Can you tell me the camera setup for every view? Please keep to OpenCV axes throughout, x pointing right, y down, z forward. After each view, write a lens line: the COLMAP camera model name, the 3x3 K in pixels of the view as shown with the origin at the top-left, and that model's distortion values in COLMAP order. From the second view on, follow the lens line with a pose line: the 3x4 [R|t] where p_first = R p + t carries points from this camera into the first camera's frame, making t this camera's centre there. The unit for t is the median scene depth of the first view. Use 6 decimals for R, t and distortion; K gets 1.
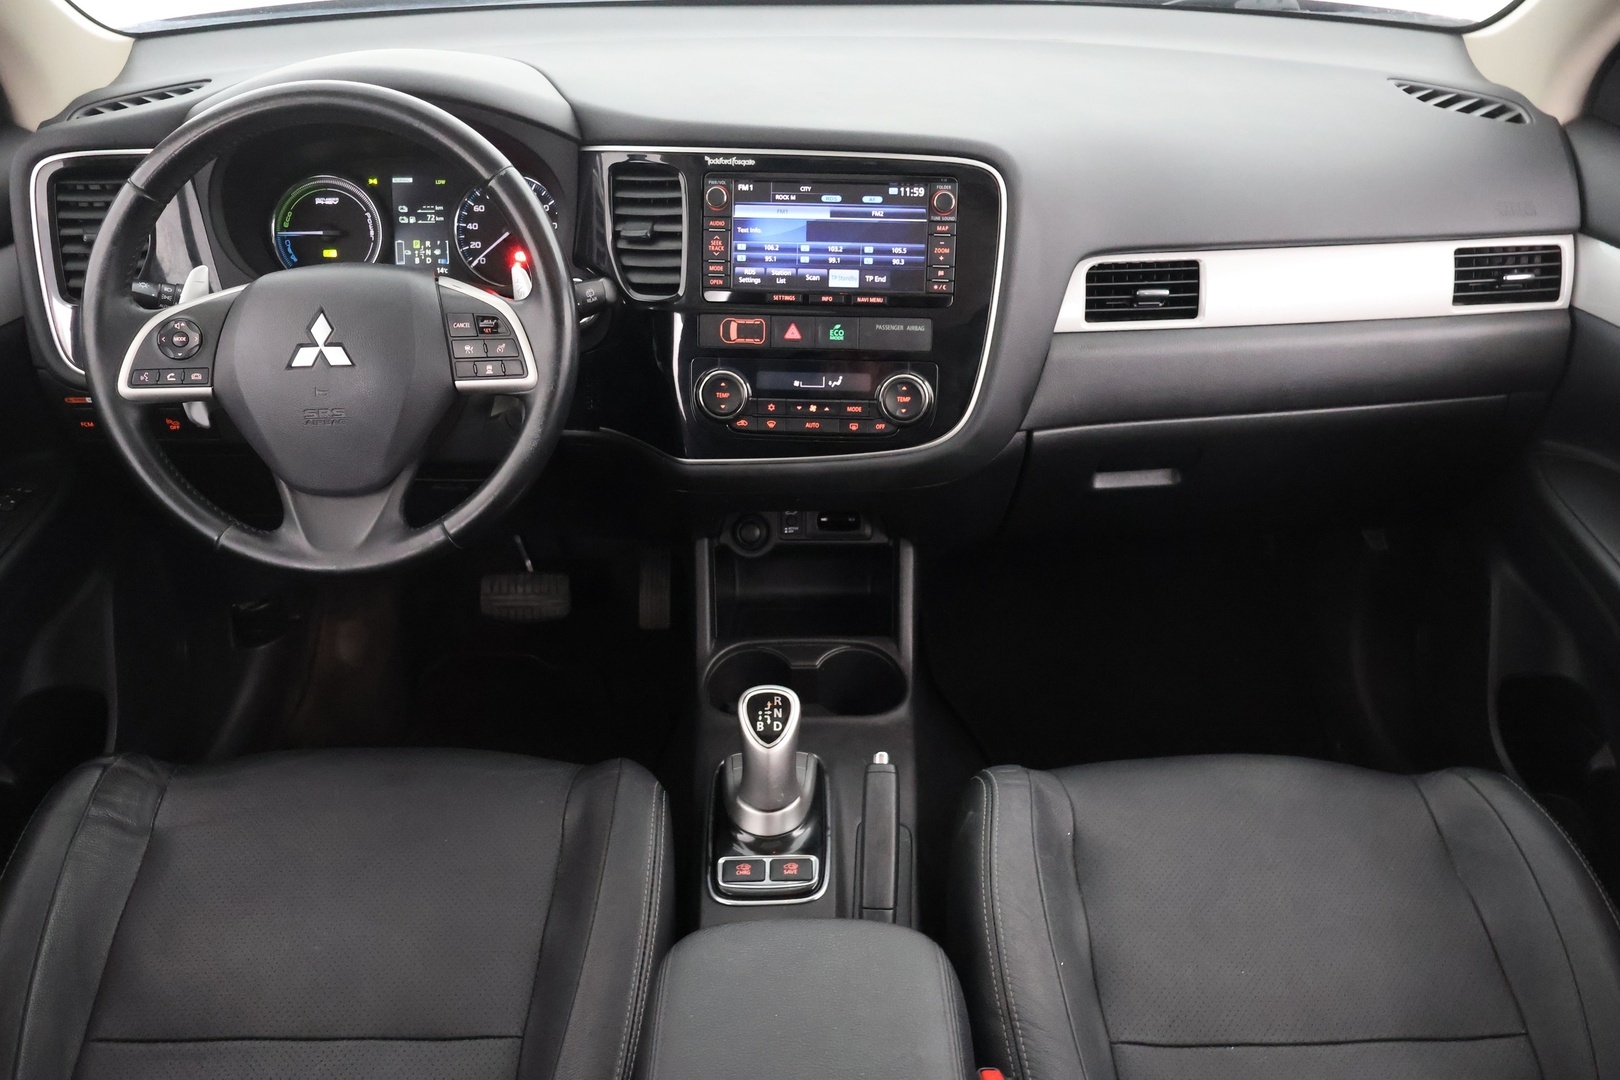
lens RADIAL K [[1352.6, 0, 815.8], [0, 1352.6, 540.6], [0, 0, 1]] dist [-0.010895, 0.022613]
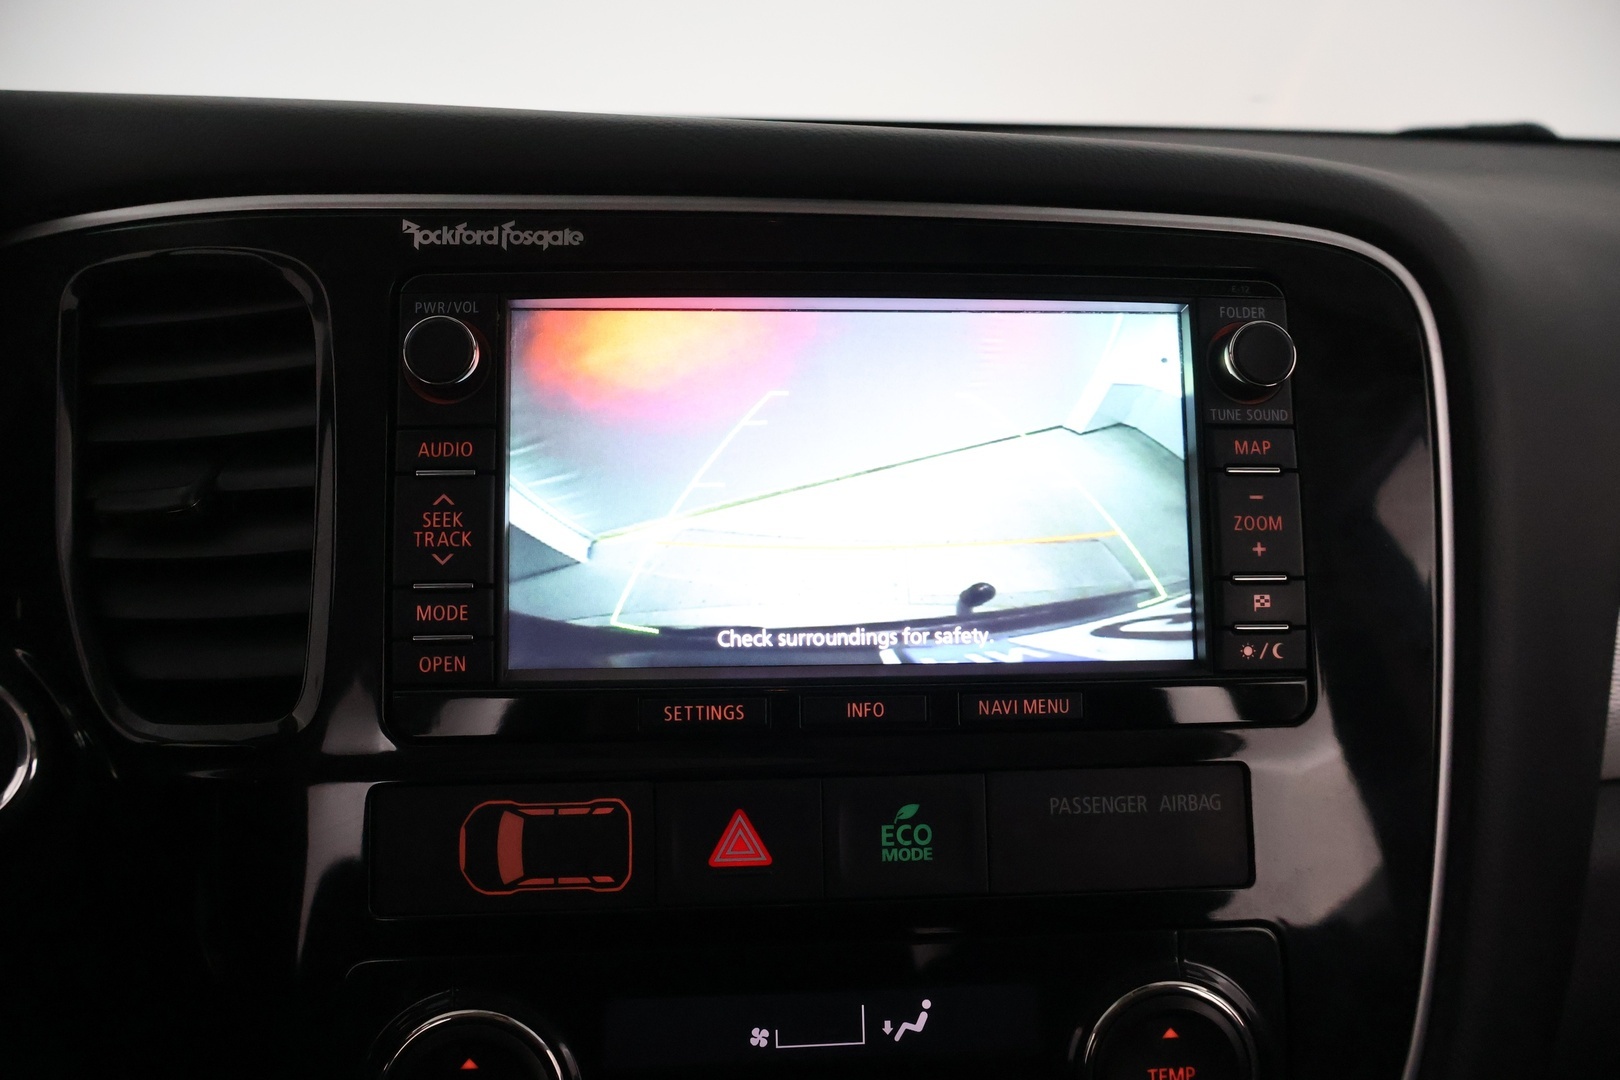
lens RADIAL K [[1352.6, 0, 822.6], [0, 1352.6, 540.2], [0, 0, 1]] dist [-0.010895, 0.022613]
pose [[0.991256, -0.027985, 0.128948, -0.033227], [0.062436, 0.960403, -0.271530, -0.137770], [-0.116243, 0.277207, 0.953752, 0.730025]]
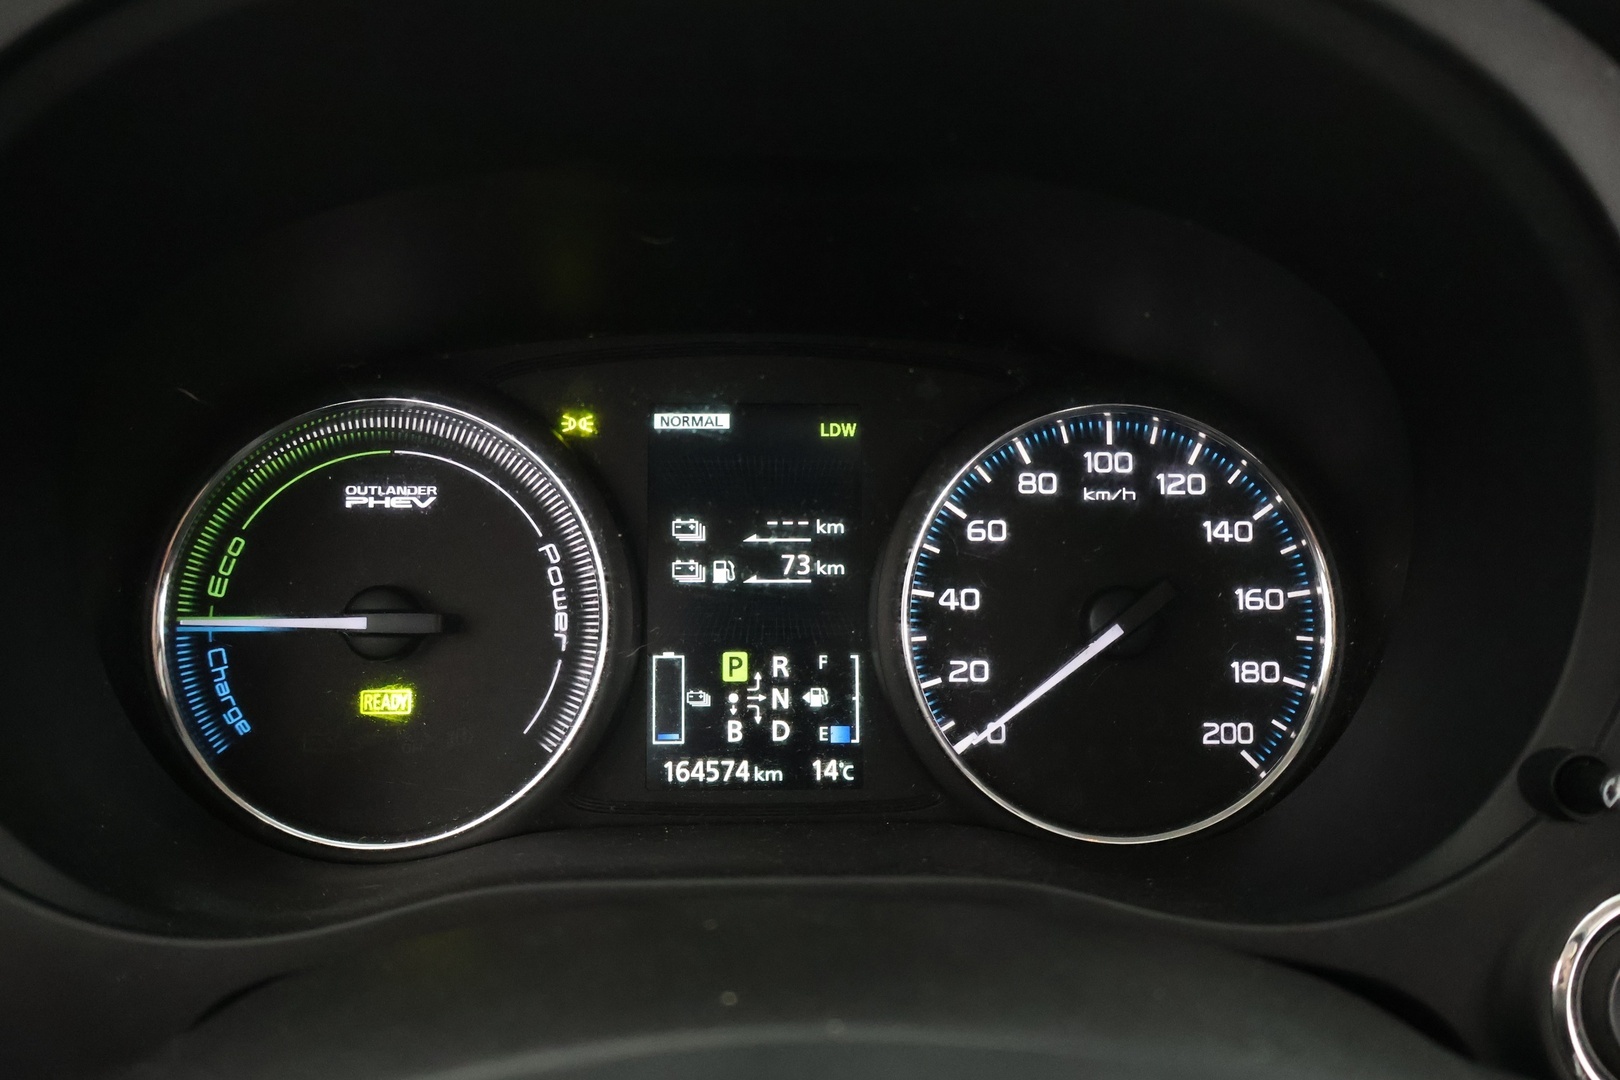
lens RADIAL K [[1352.6, 0, 807.0], [0, 1352.6, 538.0], [0, 0, 1]] dist [-0.010895, 0.022613]
pose [[0.999415, 0.009141, 0.032941, -0.326308], [-0.002022, 0.977704, -0.209979, -0.213257], [-0.034126, 0.209789, 0.977151, 0.839828]]
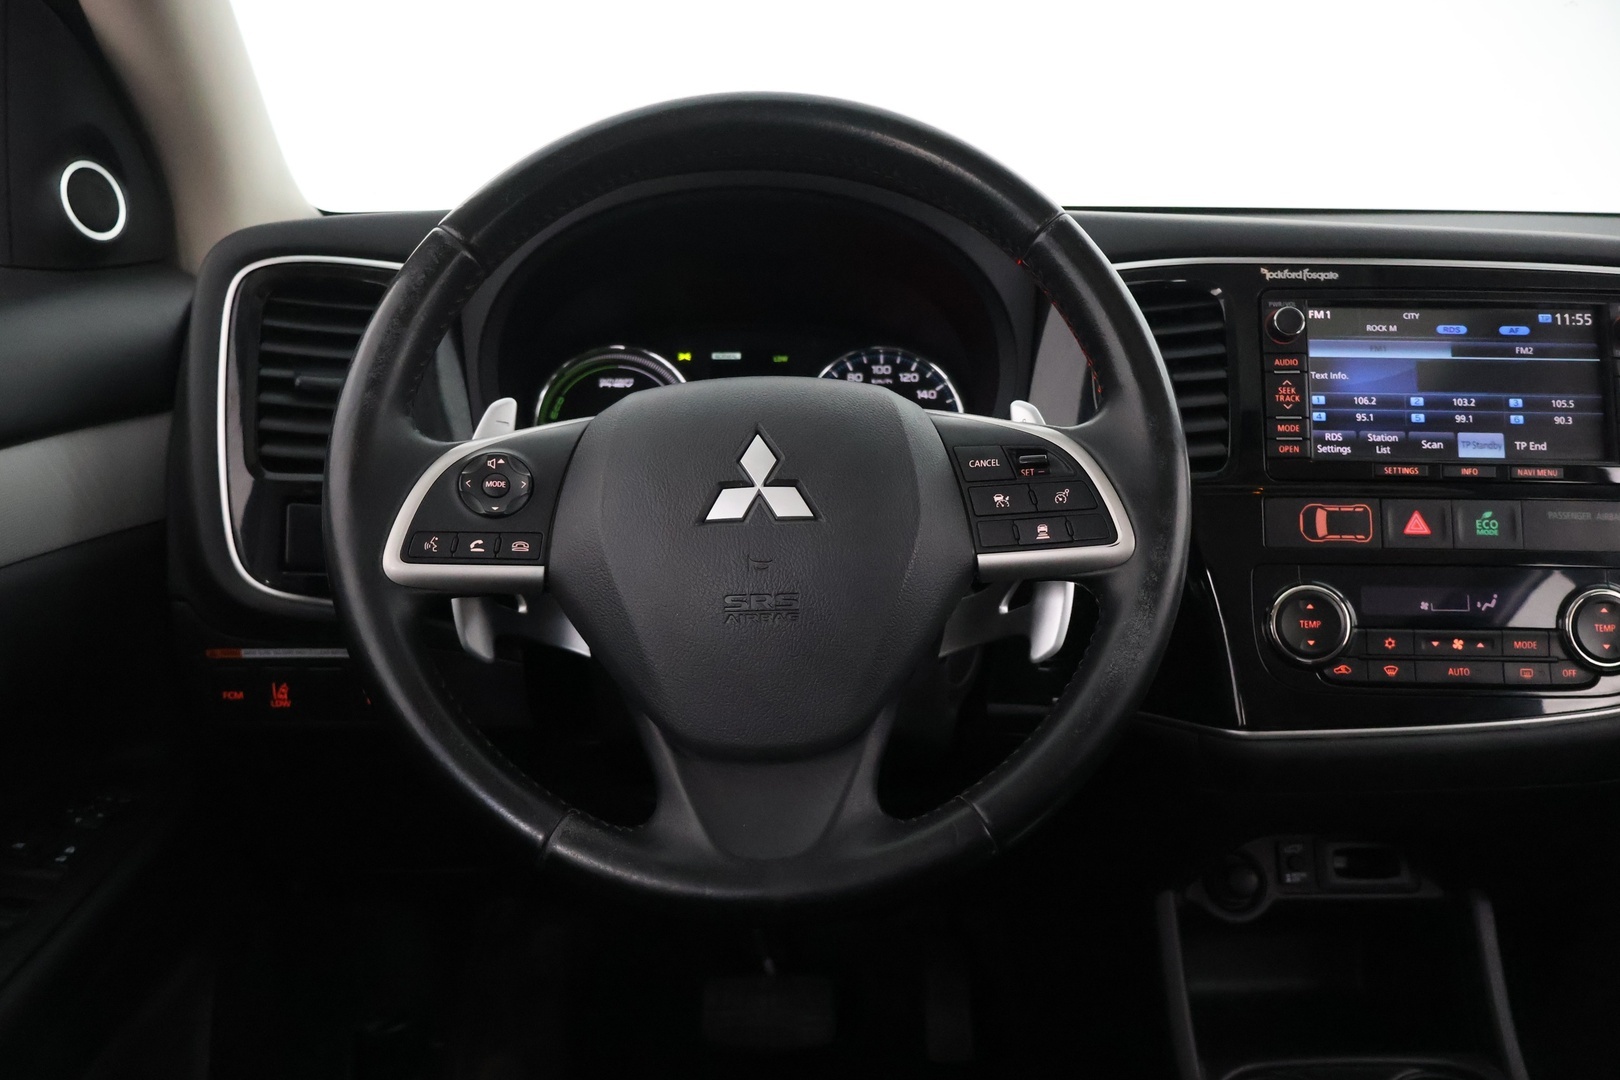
lens RADIAL K [[1352.6, 0, 807.4], [0, 1352.6, 548.1], [0, 0, 1]] dist [-0.010895, 0.022613]
pose [[0.999358, 0.000081, 0.035840, -0.322880], [0.011356, 0.947756, -0.318795, 0.054004], [-0.033993, 0.318997, 0.947146, 0.415600]]
